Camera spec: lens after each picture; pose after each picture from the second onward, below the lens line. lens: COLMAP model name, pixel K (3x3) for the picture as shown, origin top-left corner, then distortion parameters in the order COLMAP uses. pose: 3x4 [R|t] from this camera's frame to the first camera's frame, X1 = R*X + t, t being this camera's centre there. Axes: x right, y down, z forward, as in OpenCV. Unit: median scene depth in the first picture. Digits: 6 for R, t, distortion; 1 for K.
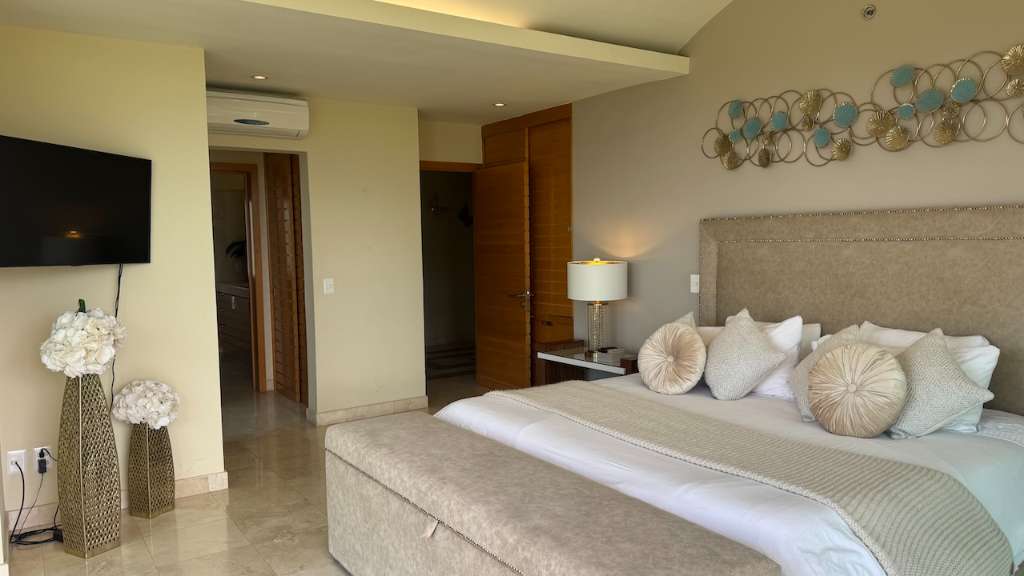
lens RADIAL K [[726.4, 0, 512.4], [0, 726.4, 292.9], [0, 0, 1]] dist [0.105822, -0.127599]
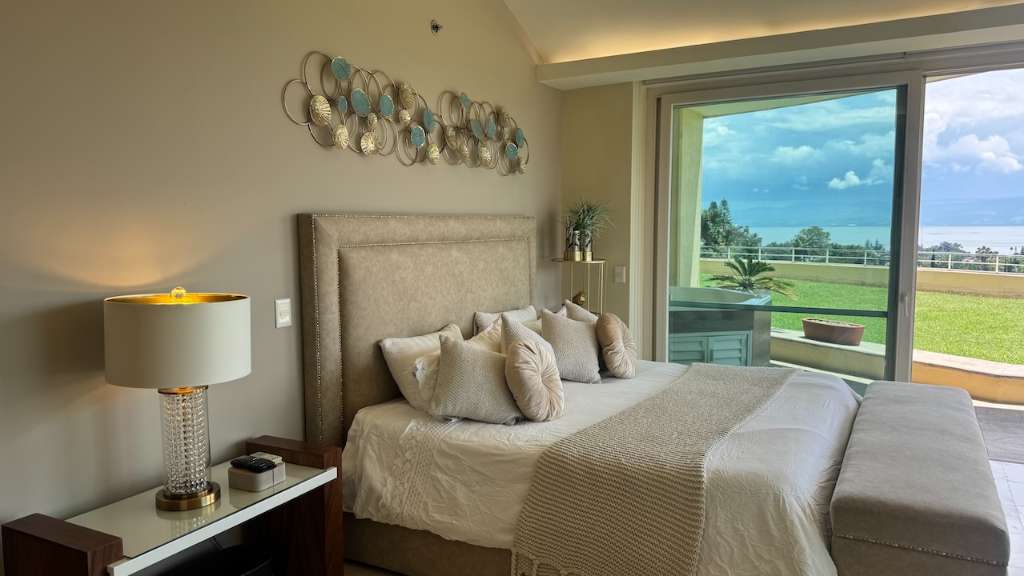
lens RADIAL K [[726.4, 0, 512.4], [0, 726.4, 292.9], [0, 0, 1]] dist [0.105822, -0.127599]
pose [[-0.442182, -0.066001, 0.894494, -0.493030], [0.075669, 0.990988, 0.110527, -0.101030], [-0.893728, 0.116559, -0.433203, 1.285981]]
